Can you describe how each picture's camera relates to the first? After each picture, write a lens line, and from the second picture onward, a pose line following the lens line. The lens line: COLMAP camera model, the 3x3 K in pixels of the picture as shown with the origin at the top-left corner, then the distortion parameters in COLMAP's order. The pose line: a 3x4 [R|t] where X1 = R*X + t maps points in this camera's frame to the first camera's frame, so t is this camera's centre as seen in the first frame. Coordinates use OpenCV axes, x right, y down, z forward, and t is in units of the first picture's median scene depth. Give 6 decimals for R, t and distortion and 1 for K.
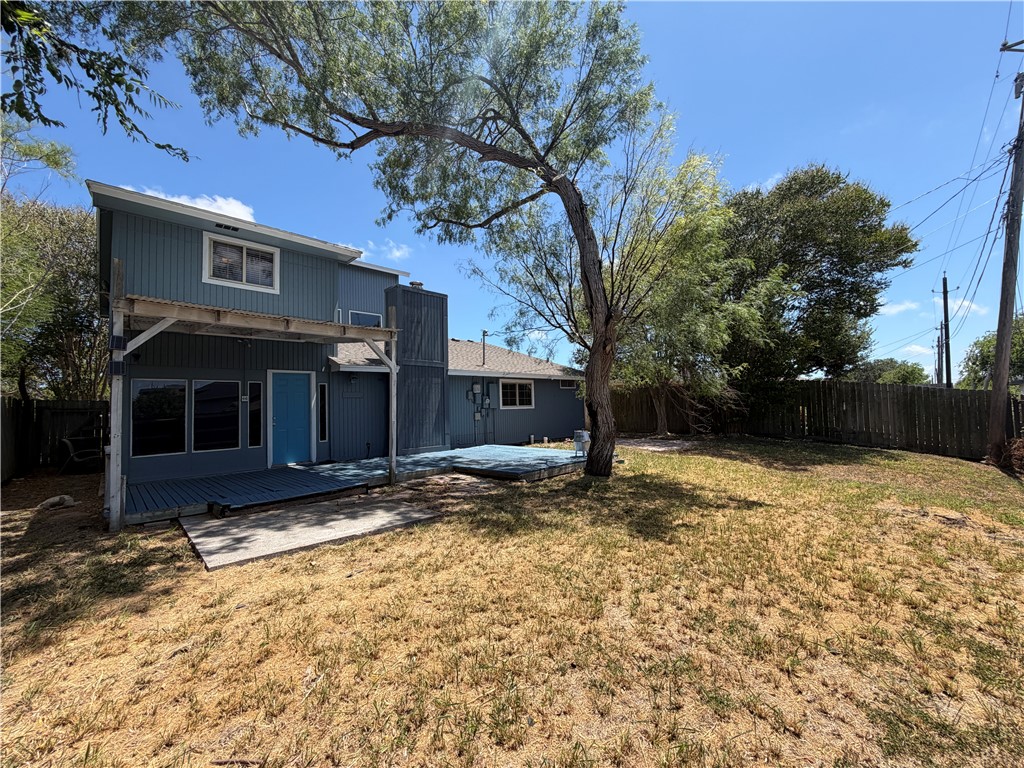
lens RADIAL K [[408.5, 0, 512.7], [0, 408.5, 385.5], [0, 0, 1]] dist [0.000611, 0.000051]
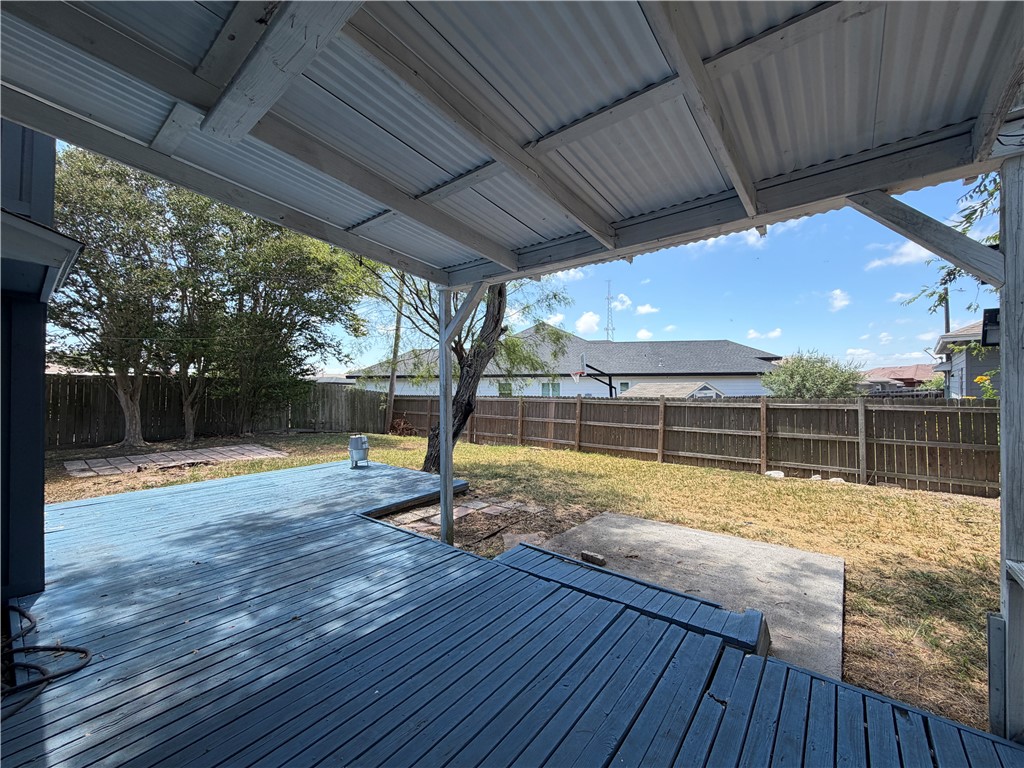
lens RADIAL K [[408.5, 0, 511.9], [0, 408.5, 386.4], [0, 0, 1]] dist [0.000611, 0.000051]
pose [[-0.126101, 0.008364, 0.991982, -1.275194], [-0.017079, 0.999798, -0.010601, 0.011652], [-0.991870, -0.018279, -0.125932, 1.501304]]
